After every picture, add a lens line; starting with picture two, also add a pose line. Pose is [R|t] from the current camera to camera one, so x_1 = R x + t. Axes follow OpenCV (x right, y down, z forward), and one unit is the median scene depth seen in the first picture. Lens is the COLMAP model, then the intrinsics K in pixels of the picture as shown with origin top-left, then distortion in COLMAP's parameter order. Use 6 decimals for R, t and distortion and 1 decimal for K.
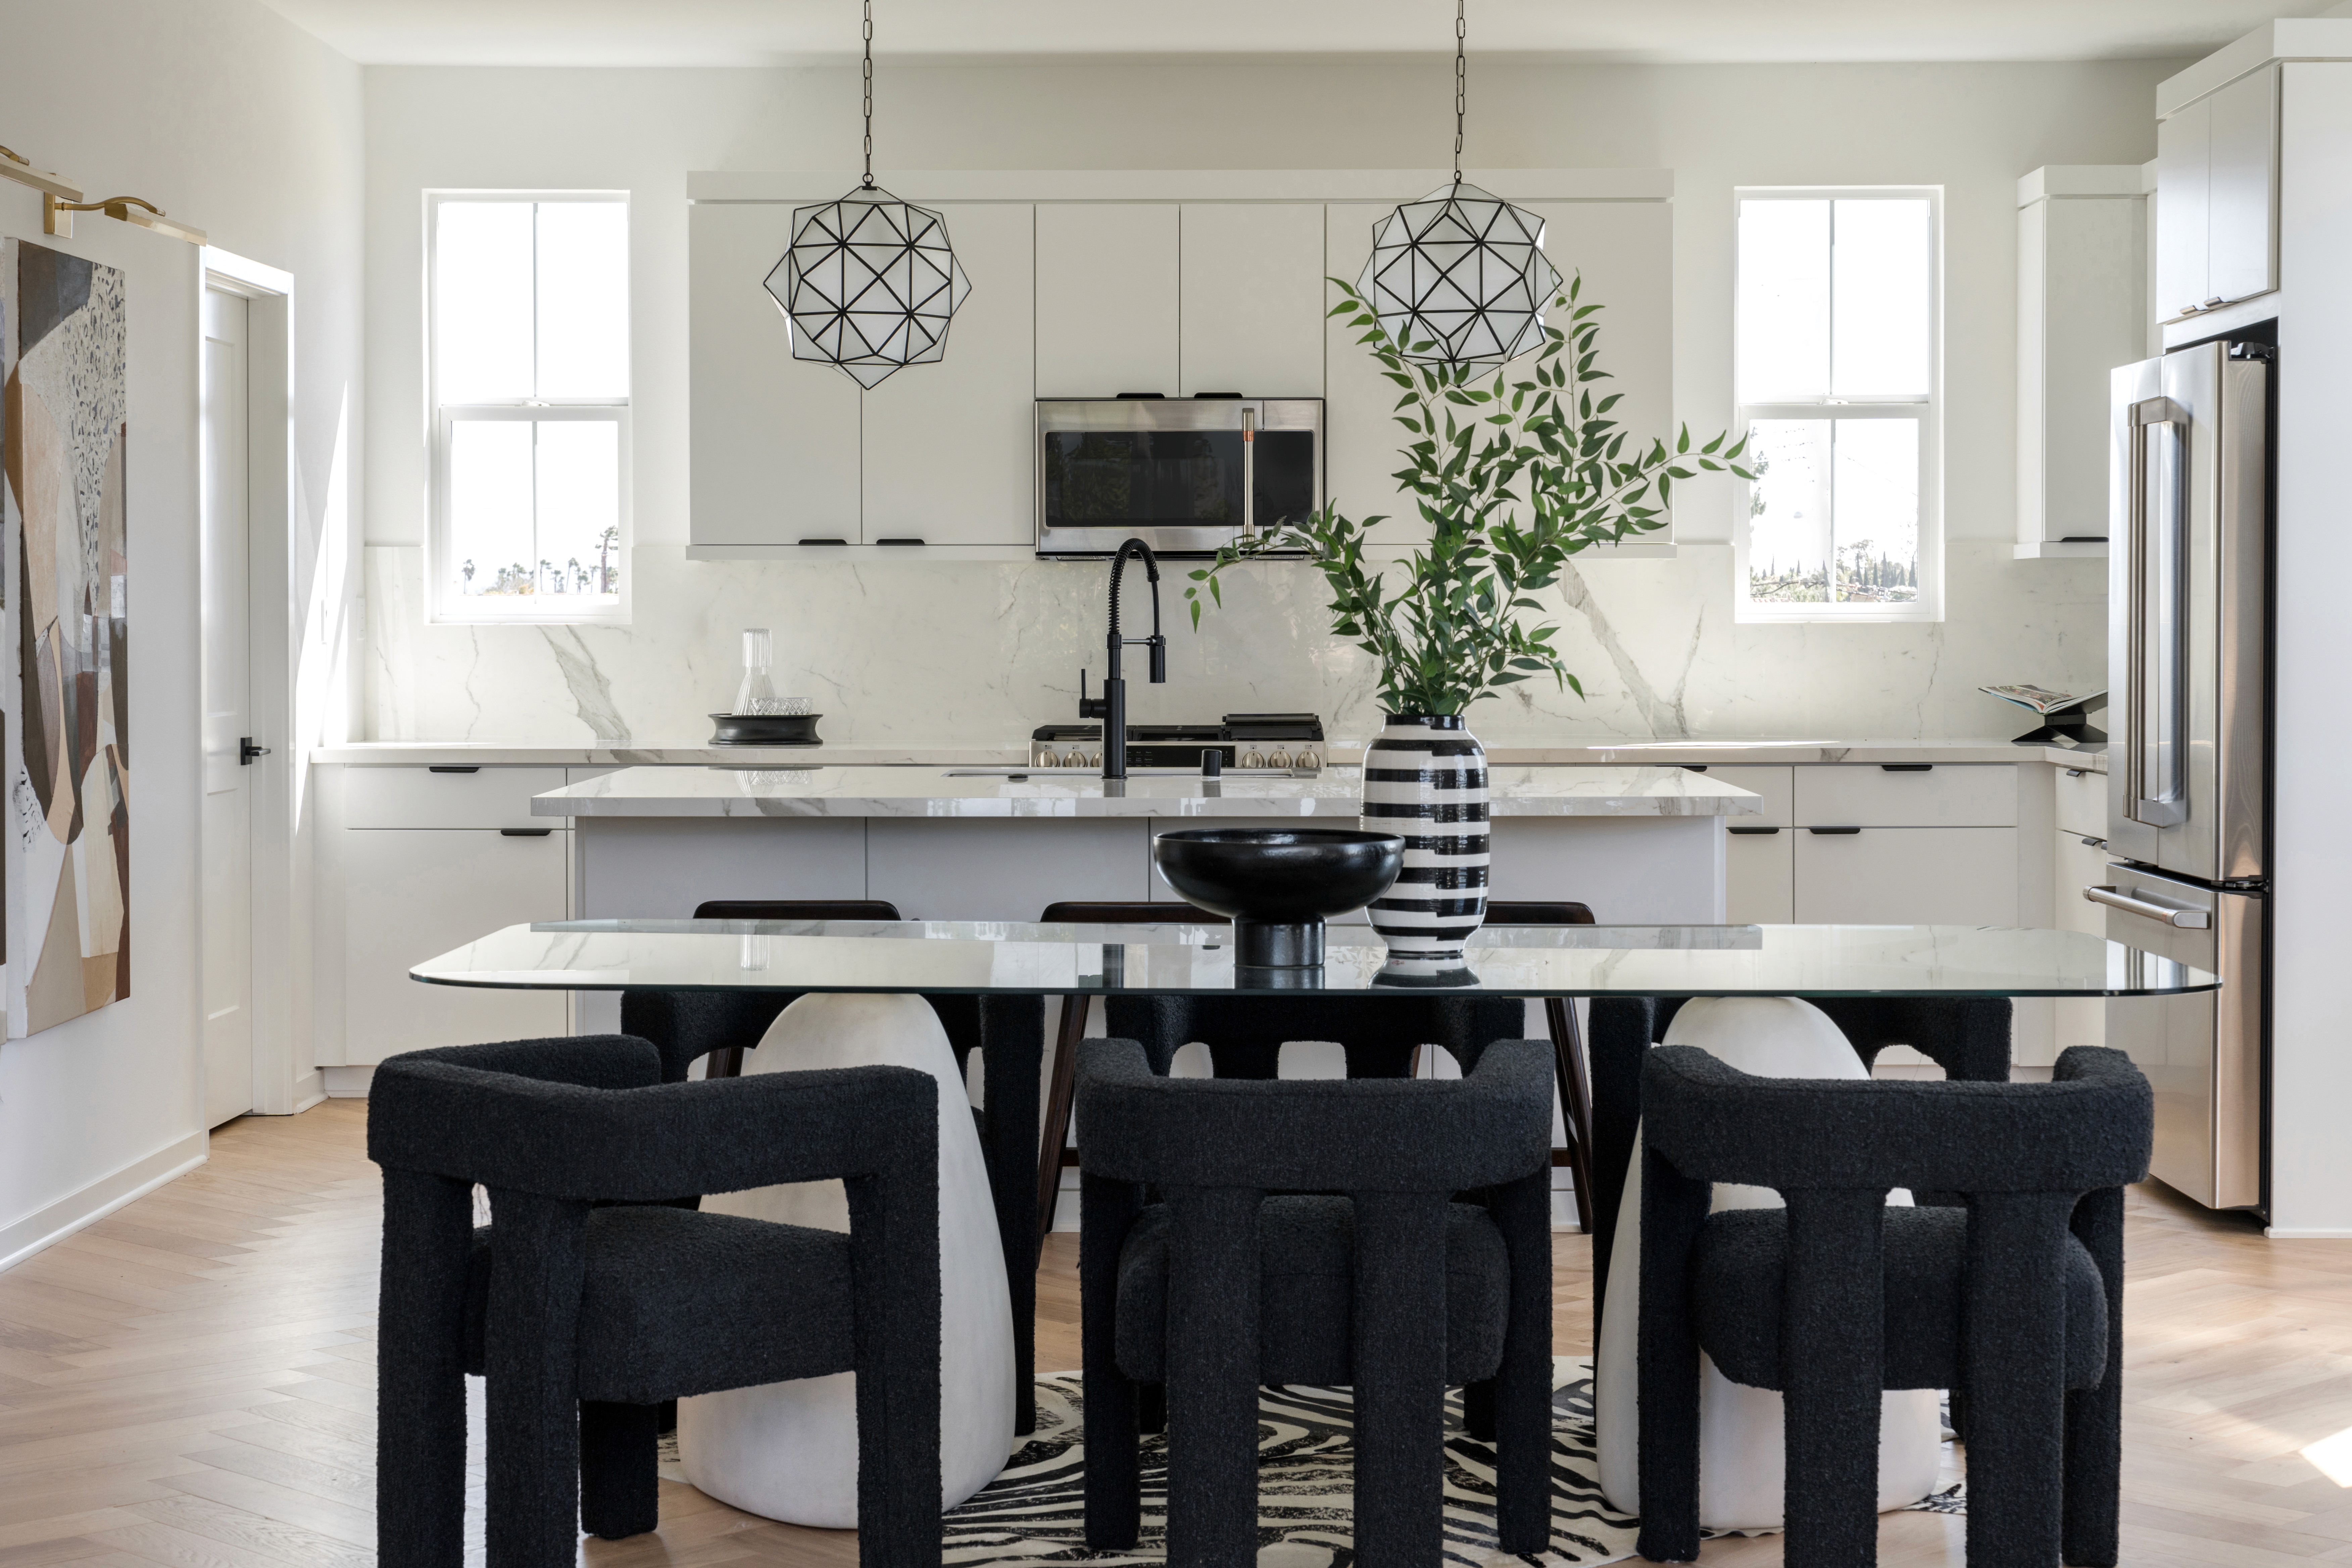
lens RADIAL K [[4243.0, 0, 1176.0], [0, 4243.0, 784.0], [0, 0, 1]] dist [-0.054549, 0.255262]
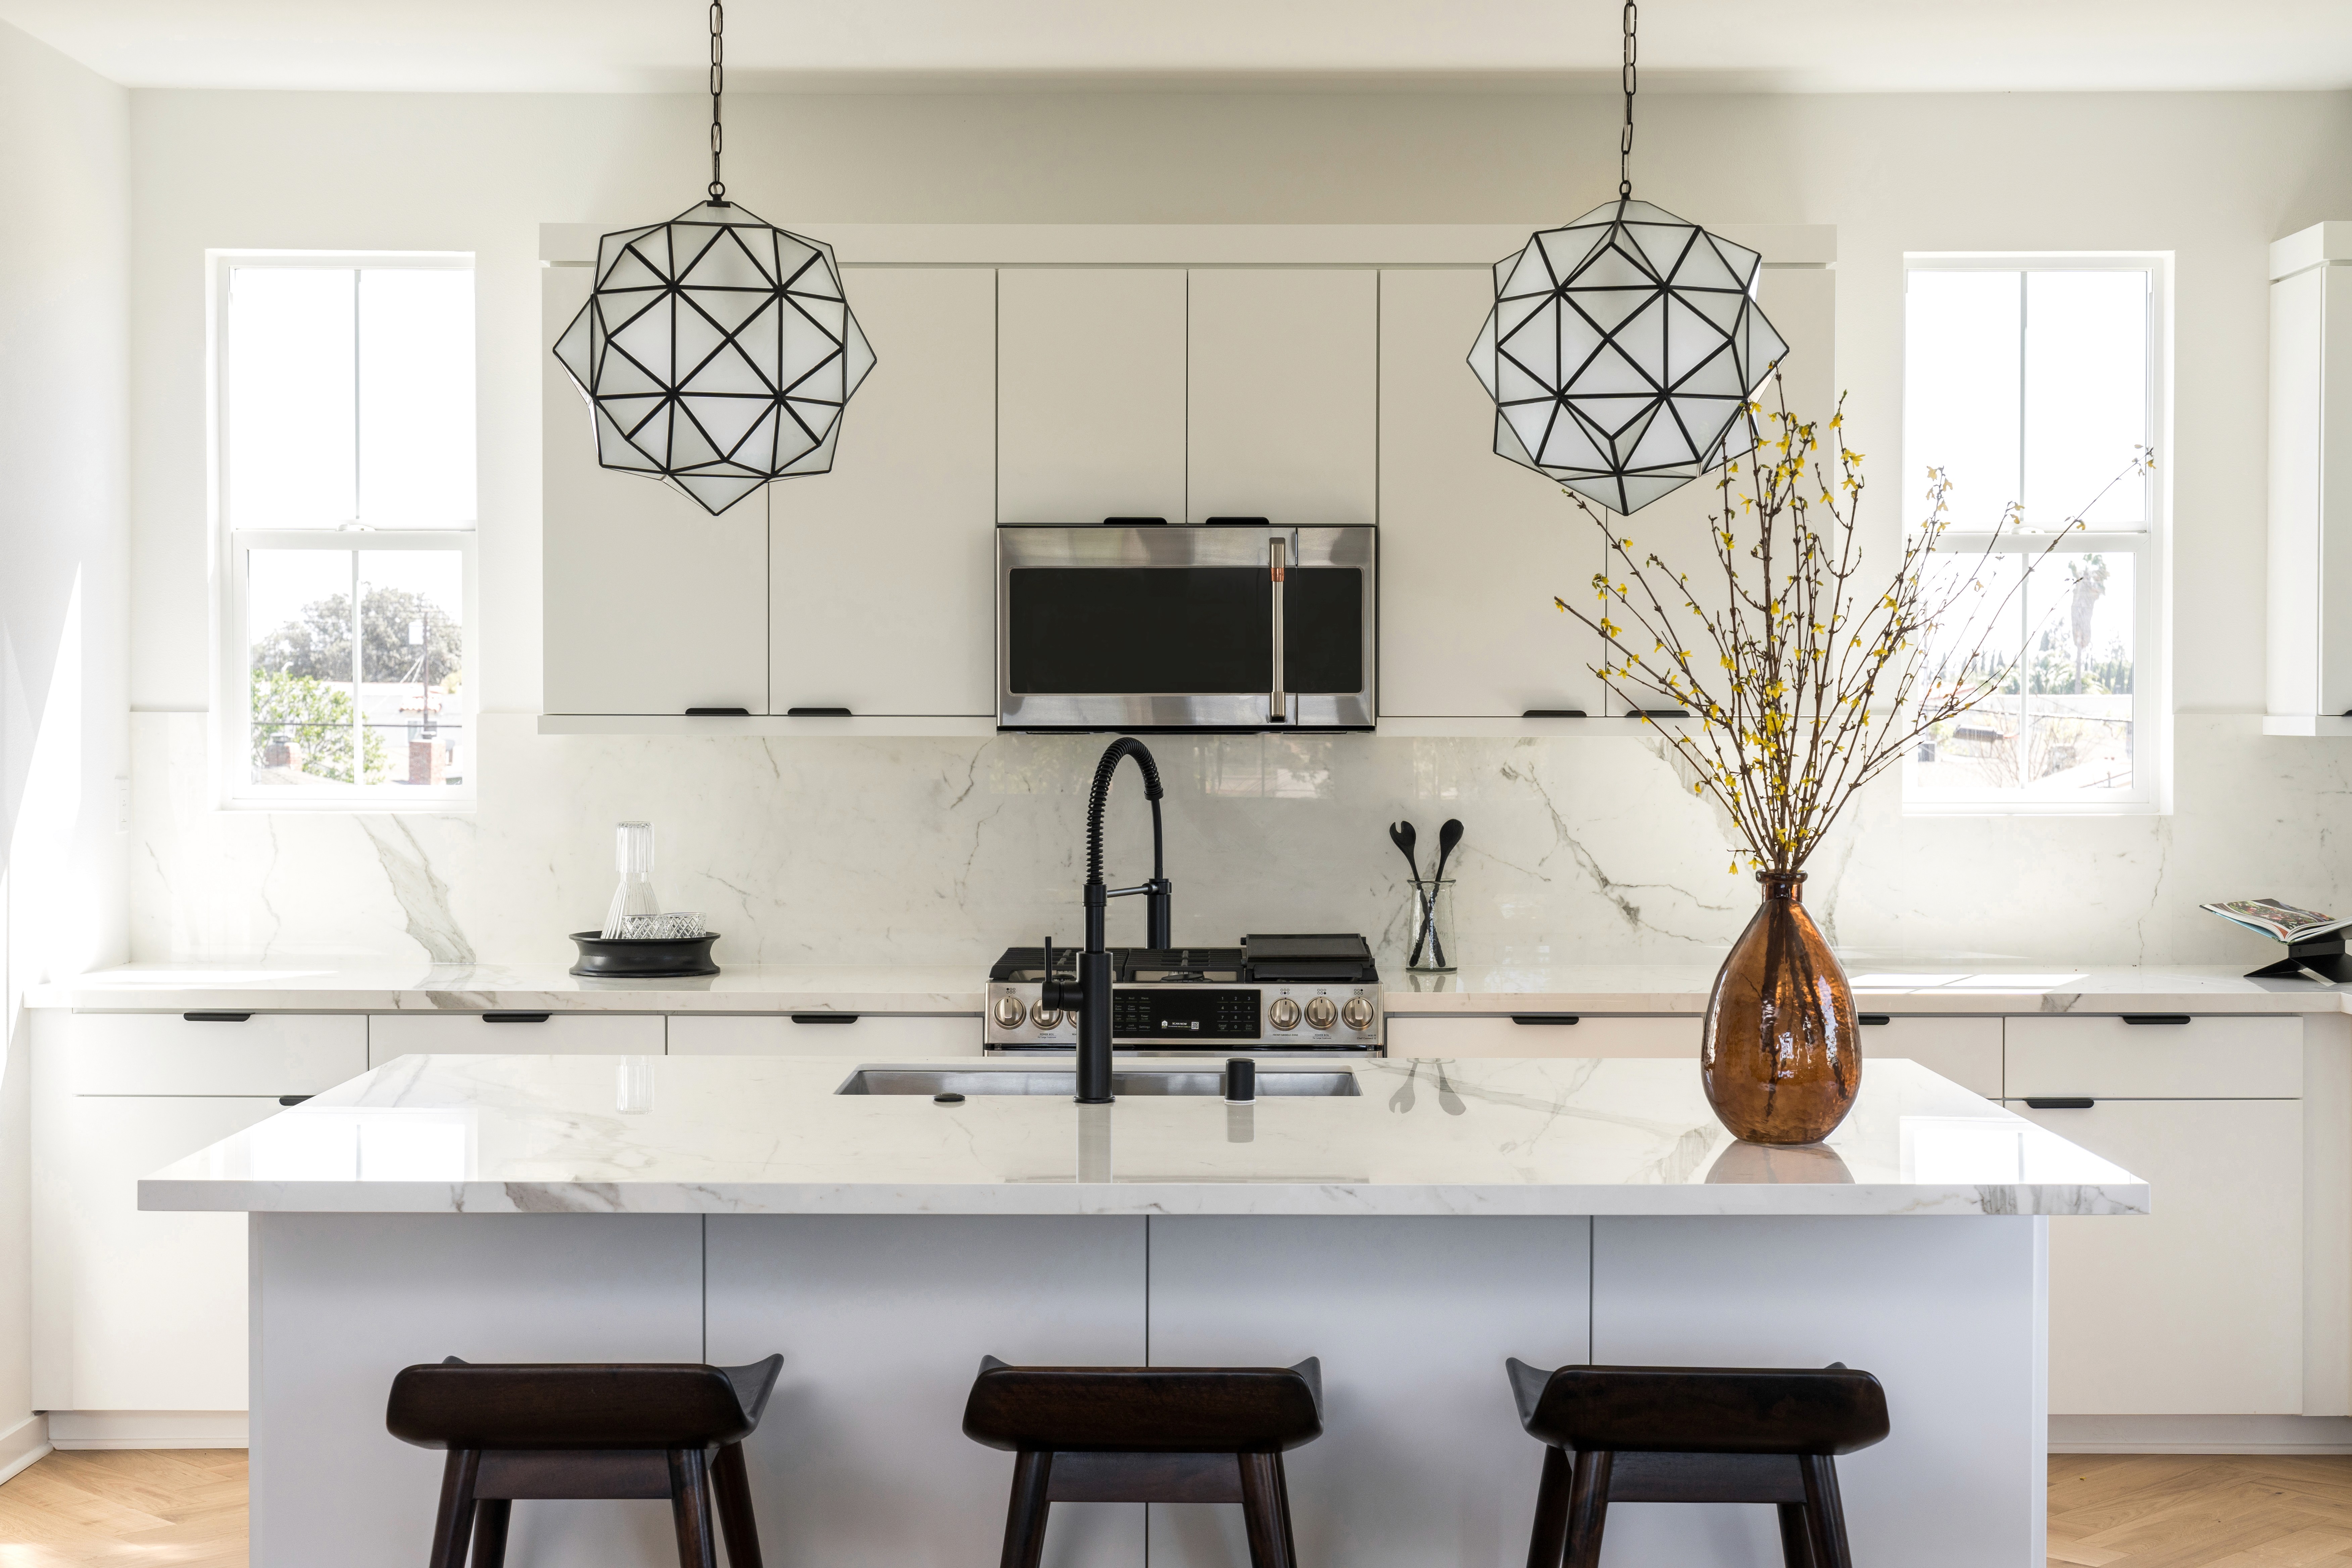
lens RADIAL K [[3248.2, 0, 1176.0], [0, 3248.2, 784.0], [0, 0, 1]] dist [0.000403, -0.091709]
pose [[0.999984, 0.002485, 0.005102, -0.003930], [-0.002447, 0.999969, -0.007434, -0.040675], [-0.005120, 0.007421, 0.999959, 0.424029]]
